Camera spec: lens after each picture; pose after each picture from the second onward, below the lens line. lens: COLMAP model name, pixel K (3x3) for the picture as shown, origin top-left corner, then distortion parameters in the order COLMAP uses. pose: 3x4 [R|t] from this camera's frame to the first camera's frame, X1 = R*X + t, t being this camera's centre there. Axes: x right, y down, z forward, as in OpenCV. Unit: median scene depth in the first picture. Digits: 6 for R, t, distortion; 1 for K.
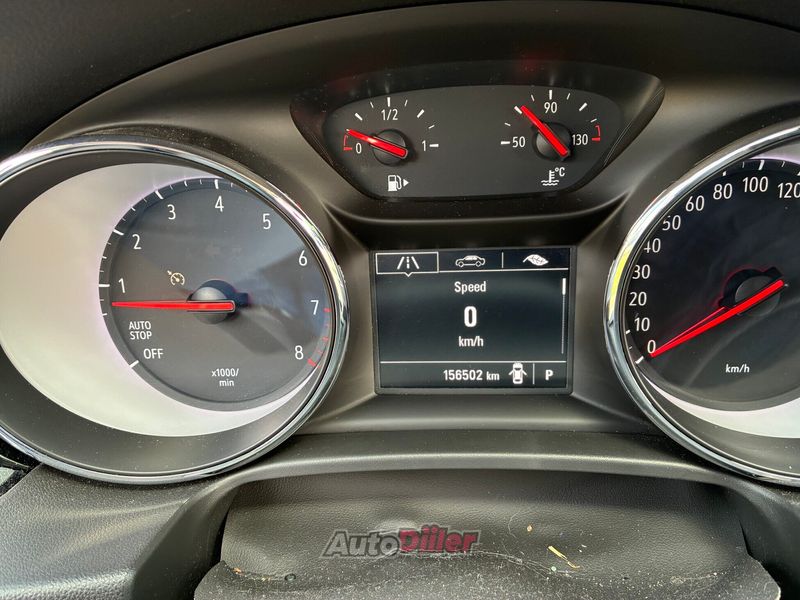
lens RADIAL K [[621.9, 0, 400.6], [0, 621.9, 300.2], [0, 0, 1]] dist [0.063651, -0.039827]
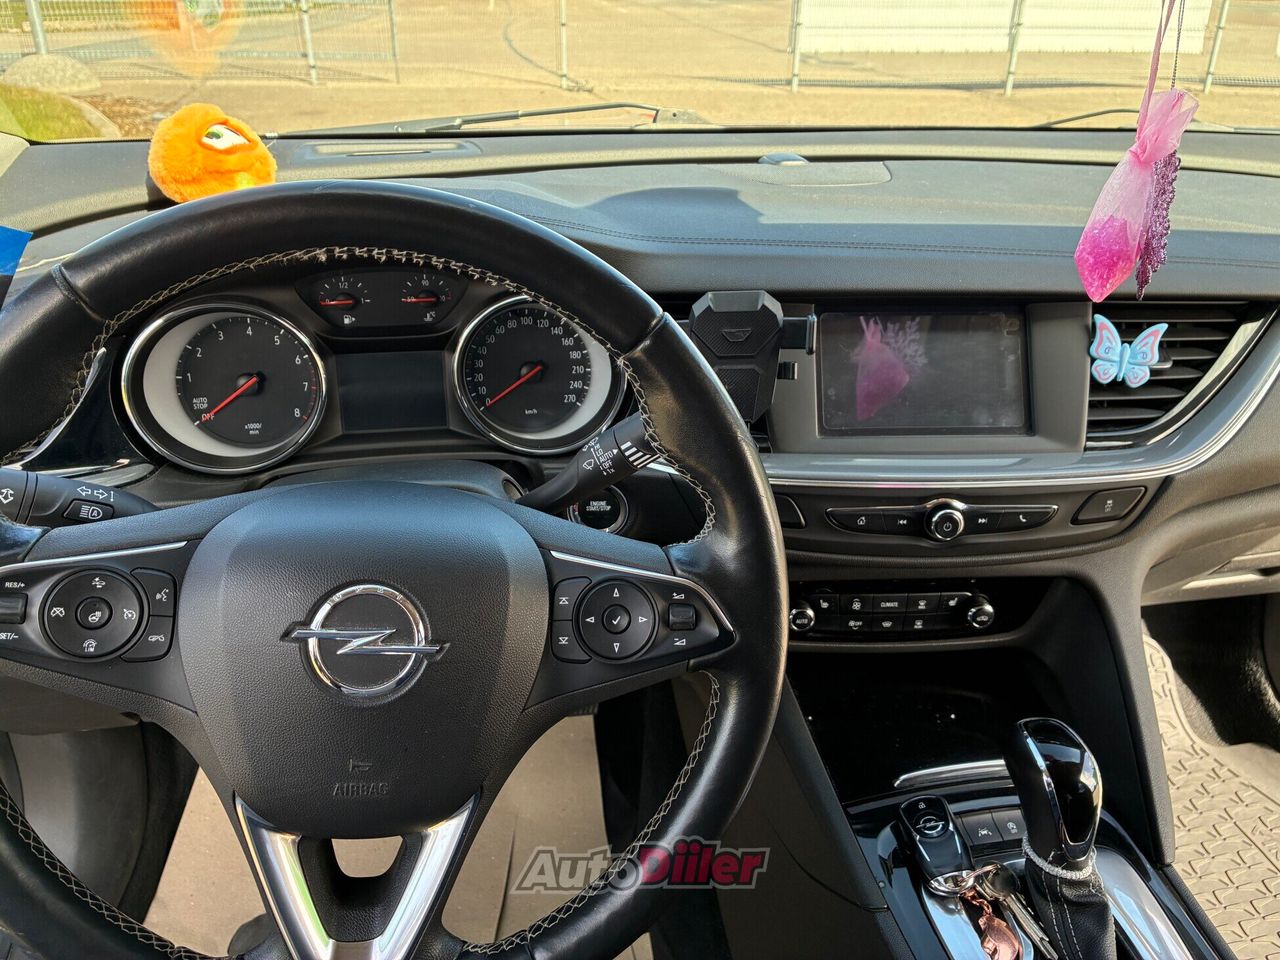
lens RADIAL K [[995.1, 0, 640.7], [0, 995.1, 474.8], [0, 0, 1]] dist [0.063651, -0.039827]
pose [[0.958678, -0.050224, 0.280026, -0.032822], [0.054258, 0.998505, -0.006667, 0.357548], [-0.279273, 0.021585, 0.959969, -2.190684]]
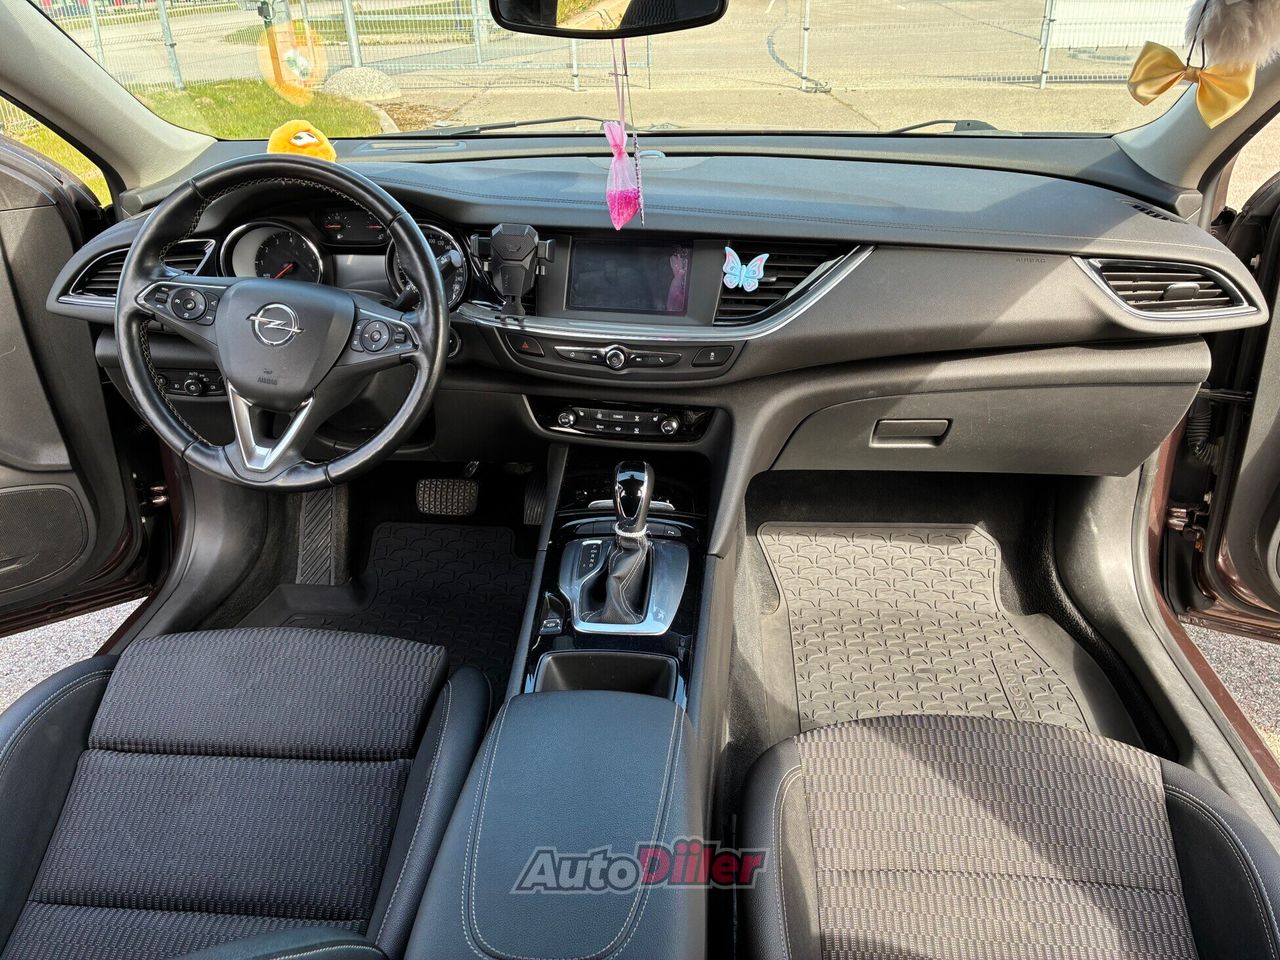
lens RADIAL K [[995.1, 0, 633.6], [0, 995.1, 483.4], [0, 0, 1]] dist [0.063651, -0.039827]
pose [[0.998987, 0.040014, 0.020601, 1.611742], [-0.040021, 0.999199, -0.000076, 1.164429], [-0.020588, -0.000748, 0.999788, -4.805686]]
